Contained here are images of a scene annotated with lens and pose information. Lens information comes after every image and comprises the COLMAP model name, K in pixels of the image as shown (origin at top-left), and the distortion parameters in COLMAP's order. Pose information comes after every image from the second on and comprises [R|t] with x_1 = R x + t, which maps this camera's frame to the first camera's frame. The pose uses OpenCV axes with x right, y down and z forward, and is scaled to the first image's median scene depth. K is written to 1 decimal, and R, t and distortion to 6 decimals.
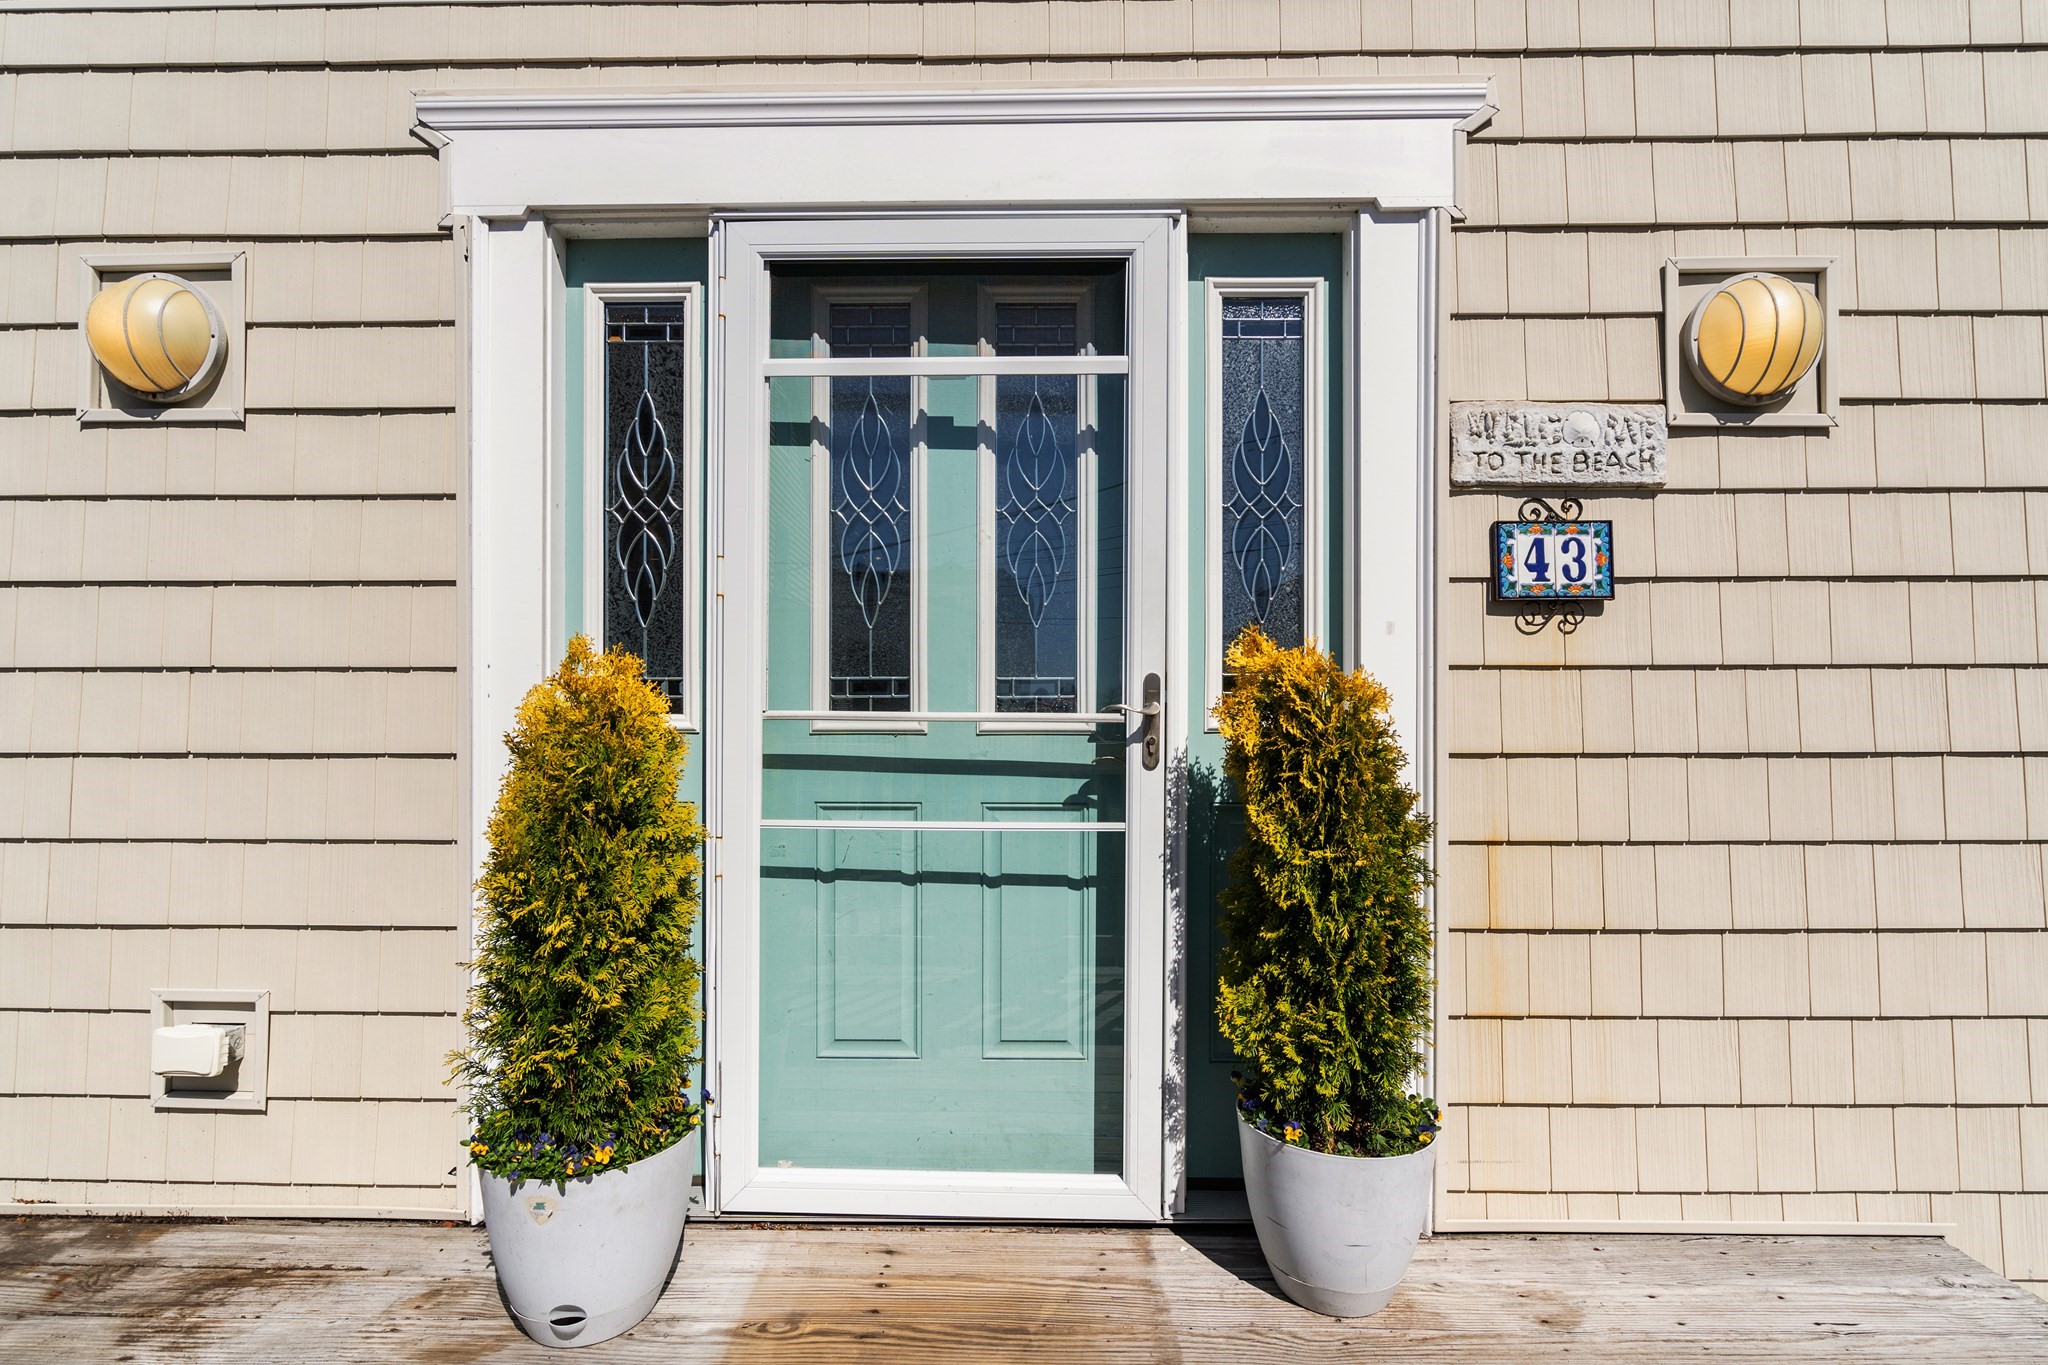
lens RADIAL K [[961.0, 0, 1029.7], [0, 961.0, 681.9], [0, 0, 1]] dist [-0.003336, 0.000325]
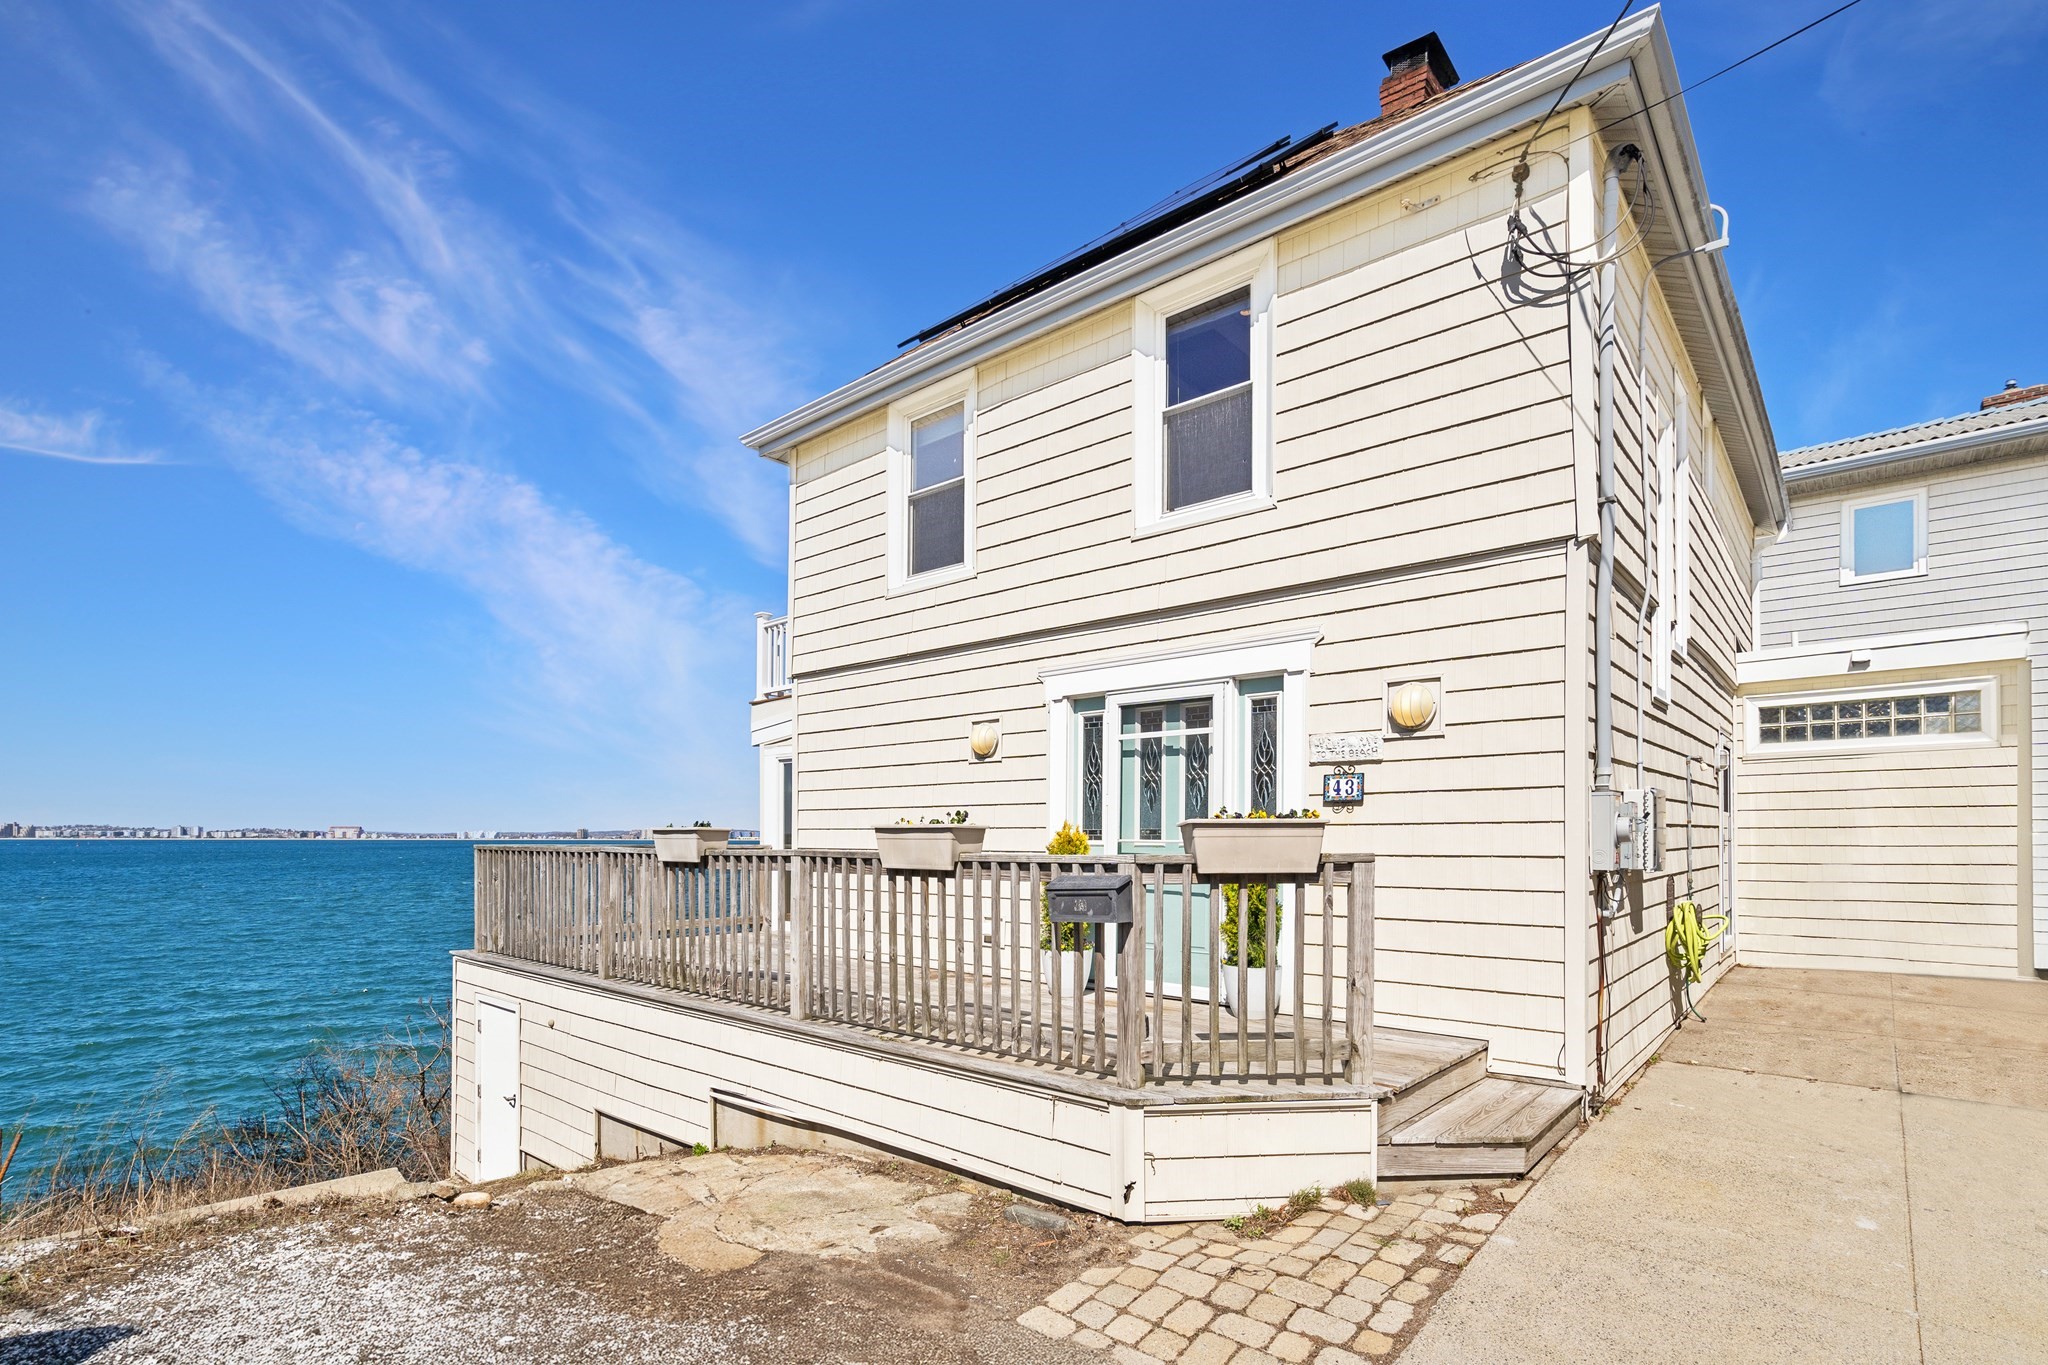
lens RADIAL K [[961.0, 0, 1029.7], [0, 961.0, 681.9], [0, 0, 1]] dist [-0.003336, 0.000325]
pose [[0.779107, -0.098030, -0.619179, 1.598359], [0.001223, 0.987934, -0.154873, 0.006682], [0.626890, 0.119905, 0.769826, -1.833010]]
